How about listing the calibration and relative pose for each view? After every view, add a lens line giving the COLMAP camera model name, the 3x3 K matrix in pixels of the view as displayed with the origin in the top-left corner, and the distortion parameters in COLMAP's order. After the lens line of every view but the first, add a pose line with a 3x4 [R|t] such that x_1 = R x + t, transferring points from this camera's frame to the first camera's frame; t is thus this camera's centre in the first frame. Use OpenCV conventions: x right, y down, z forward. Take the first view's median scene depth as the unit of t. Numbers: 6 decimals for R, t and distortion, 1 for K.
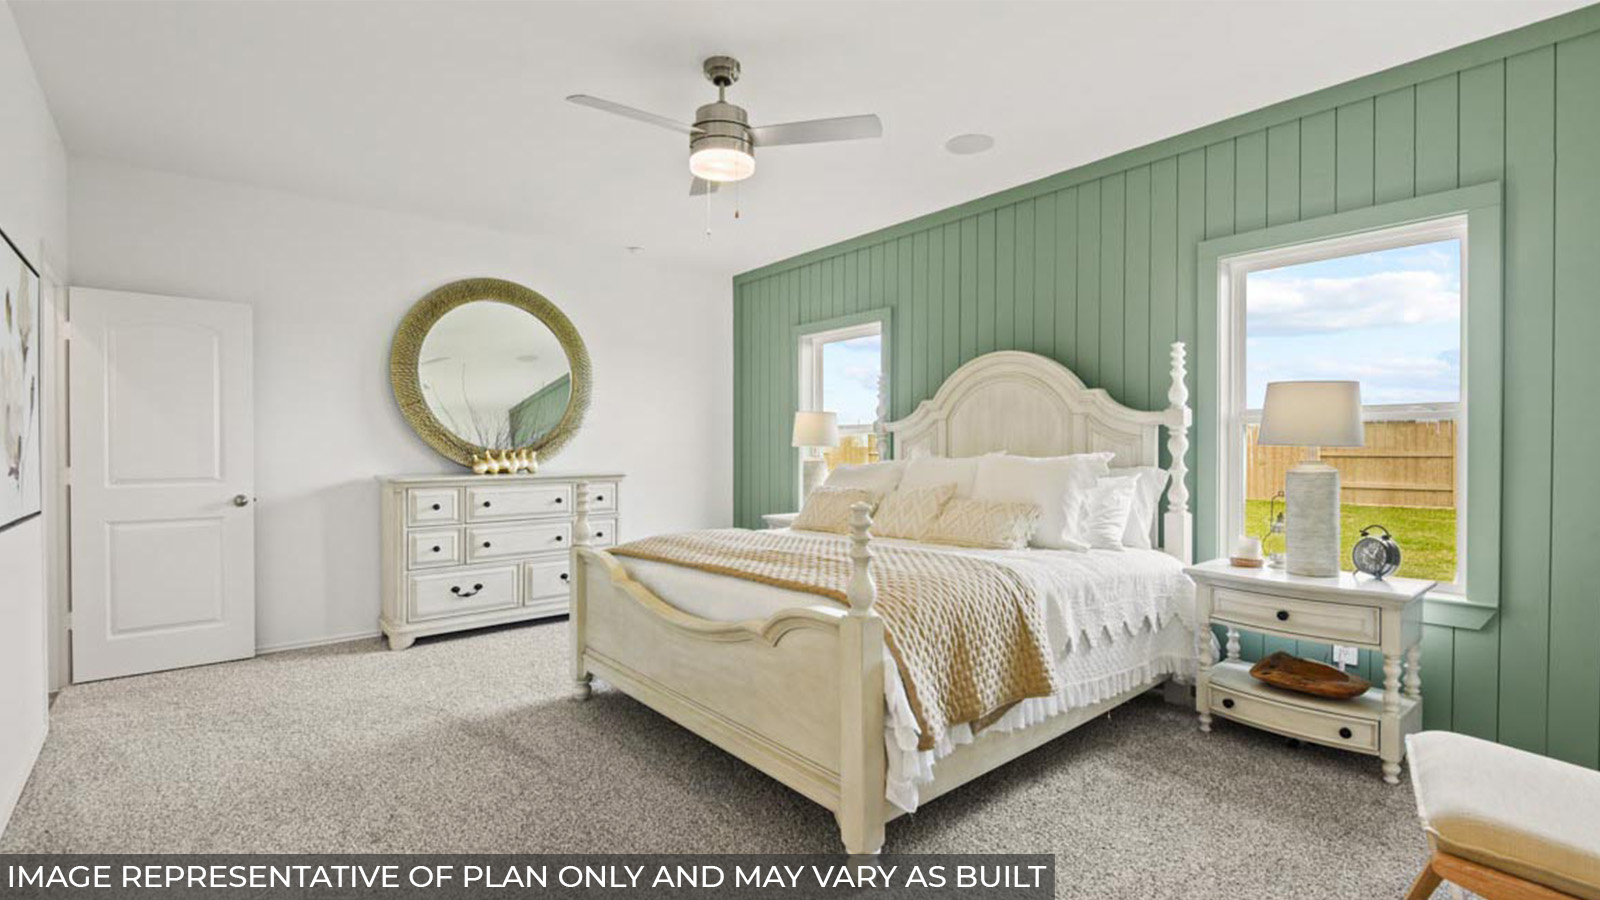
lens RADIAL K [[715.1, 0, 815.5], [0, 715.1, 455.0], [0, 0, 1]] dist [-0.003457, -0.008902]
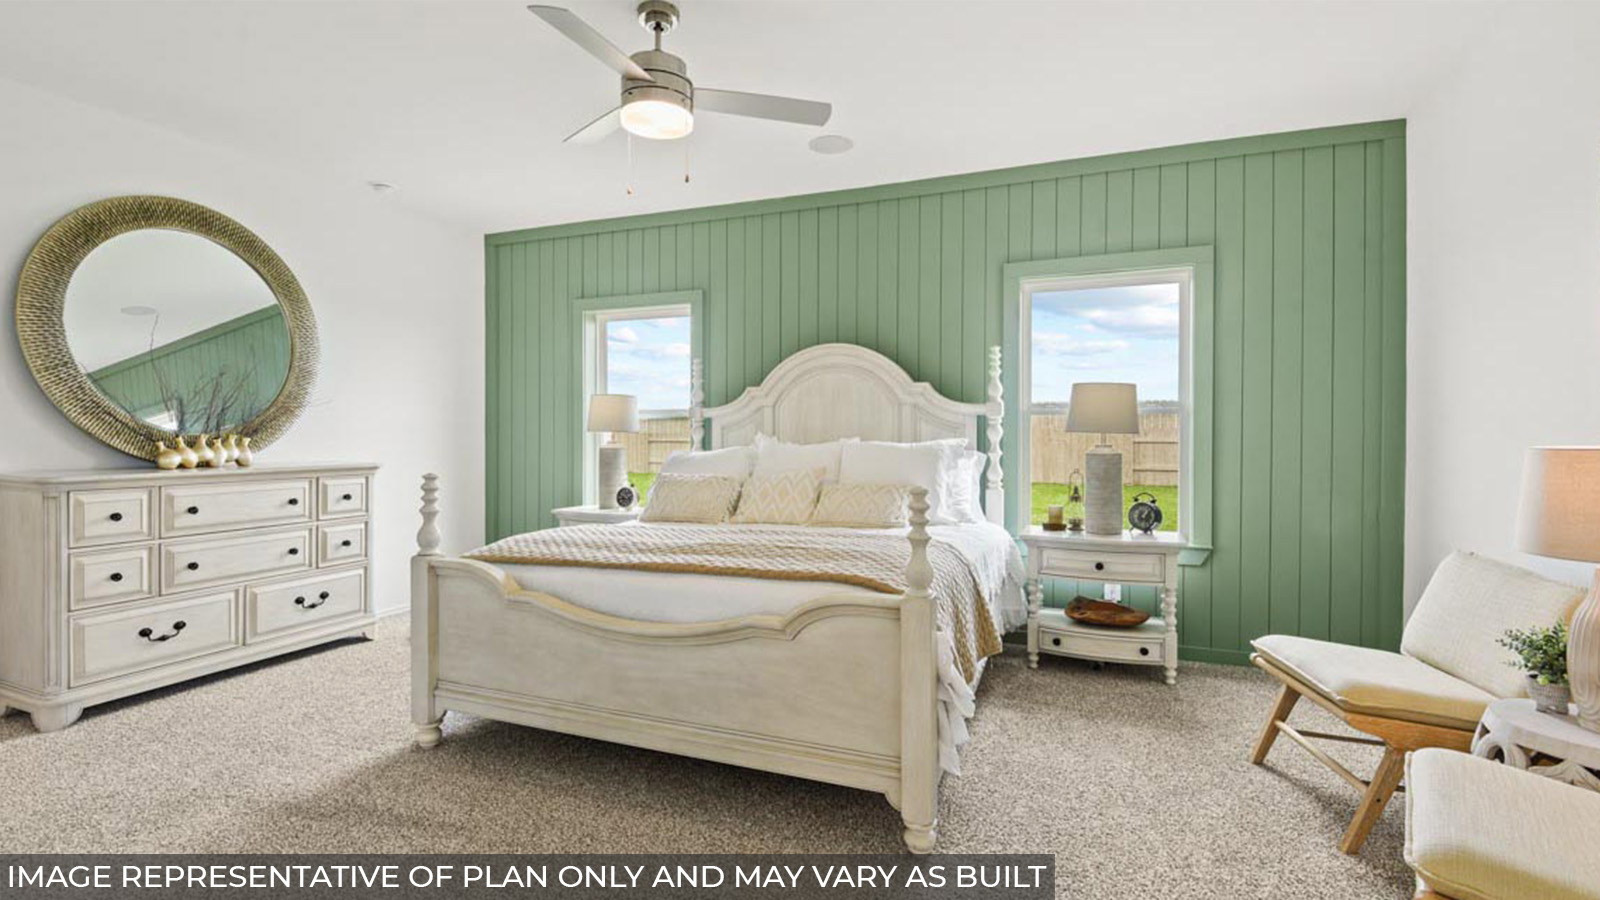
lens RADIAL K [[715.1, 0, 822.3], [0, 715.1, 442.2], [0, 0, 1]] dist [-0.003457, -0.008902]
pose [[0.883244, -0.002667, 0.468905, -0.291192], [0.001941, 0.999996, 0.002031, -0.000107], [-0.468909, -0.000884, 0.883246, 0.081517]]
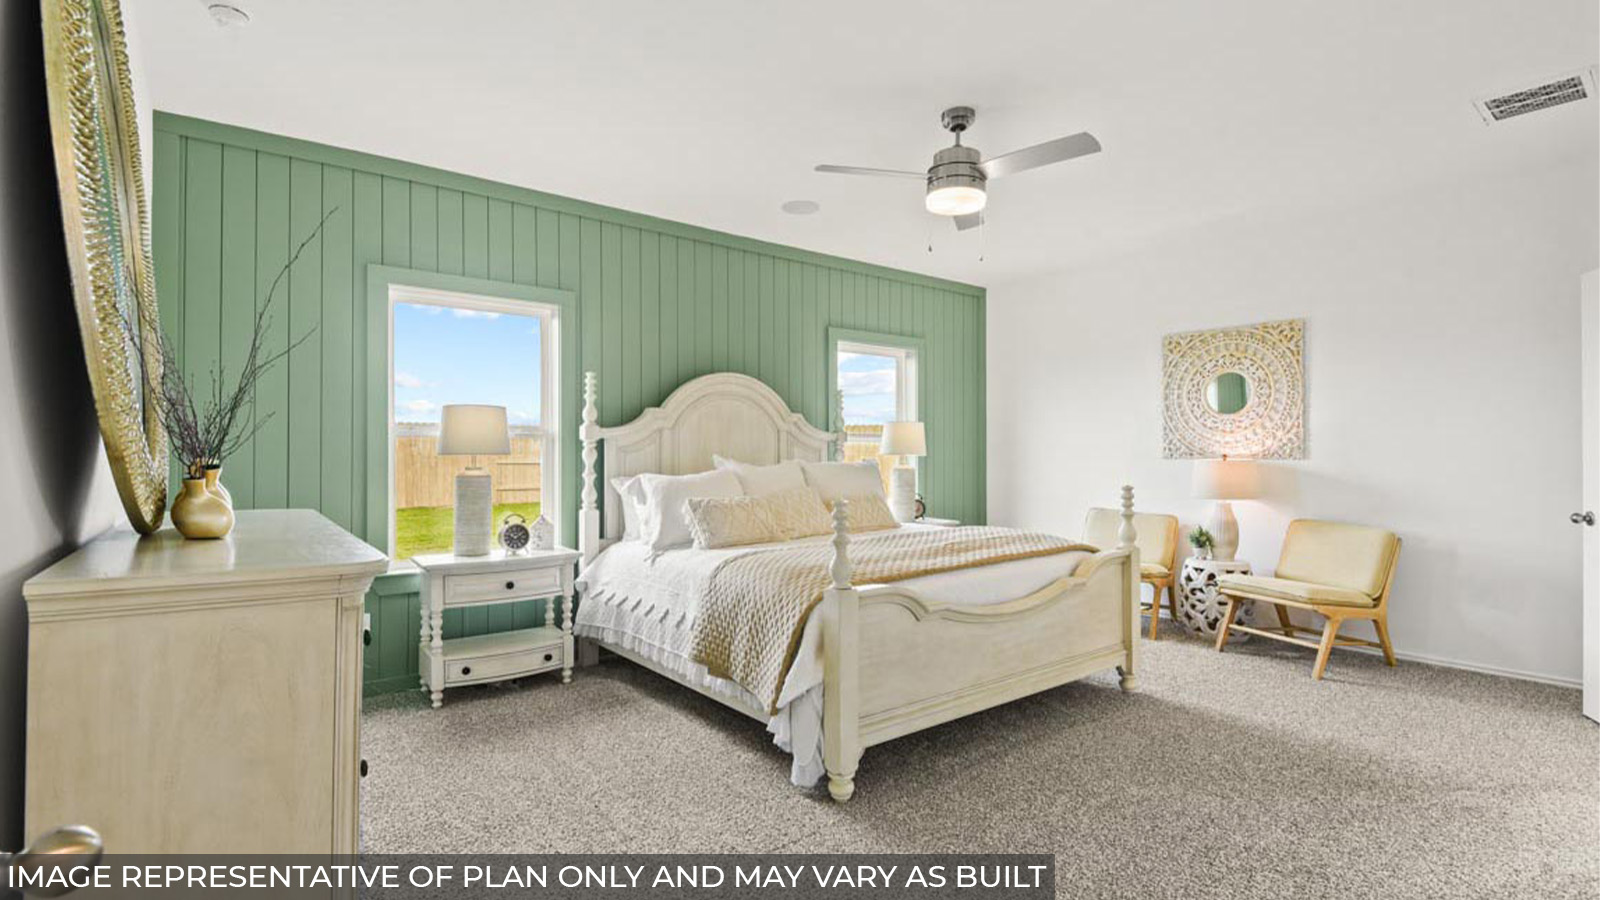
lens RADIAL K [[715.1, 0, 801.4], [0, 715.1, 439.0], [0, 0, 1]] dist [-0.003457, -0.008902]
pose [[0.063557, 0.023940, 0.997691, -1.009554], [0.010397, 0.999642, -0.024649, -0.010268], [-0.997924, 0.011940, 0.063286, 0.943269]]
